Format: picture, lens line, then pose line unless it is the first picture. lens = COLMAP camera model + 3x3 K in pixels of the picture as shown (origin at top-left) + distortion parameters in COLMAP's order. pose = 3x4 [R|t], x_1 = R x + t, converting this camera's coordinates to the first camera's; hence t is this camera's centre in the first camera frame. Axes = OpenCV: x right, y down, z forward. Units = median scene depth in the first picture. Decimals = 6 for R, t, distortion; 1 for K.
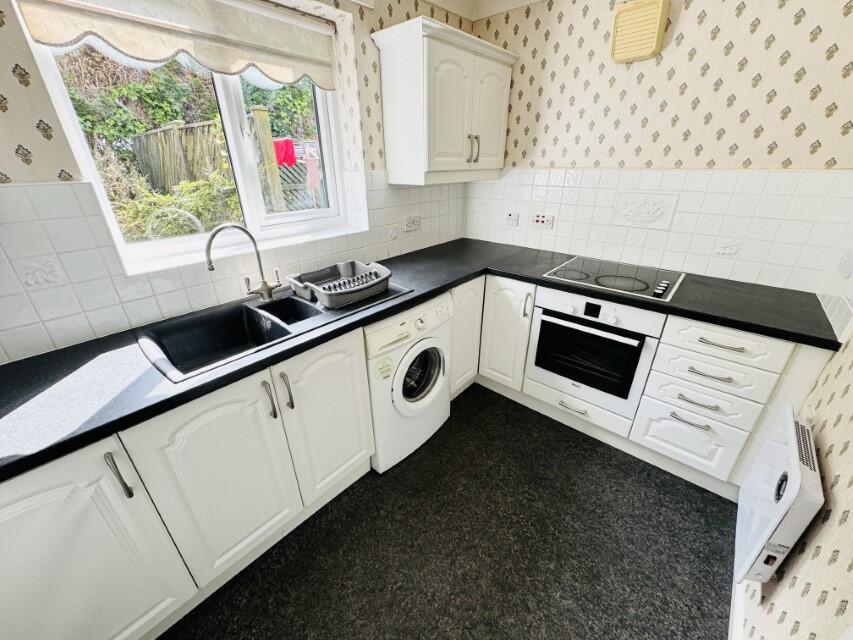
lens RADIAL K [[340.5, 0, 425.1], [0, 340.5, 323.6], [0, 0, 1]] dist [-0.000667, -0.000069]
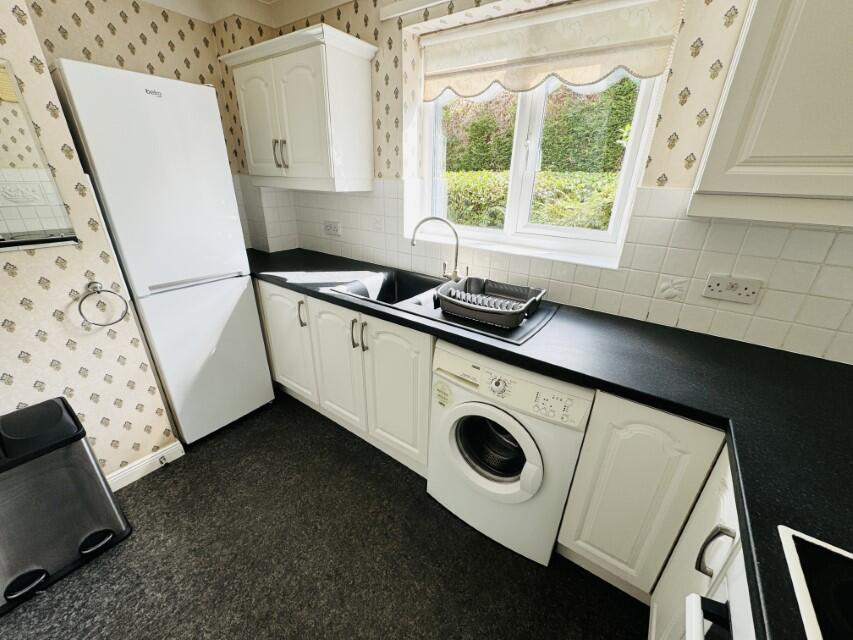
lens RADIAL K [[340.5, 0, 425.1], [0, 340.5, 323.6], [0, 0, 1]] dist [-0.000667, -0.000069]
pose [[0.095839, 0.409103, -0.907441, 0.663926], [-0.449209, 0.831302, 0.327335, -0.319773], [0.888271, 0.376260, 0.263444, 0.692229]]
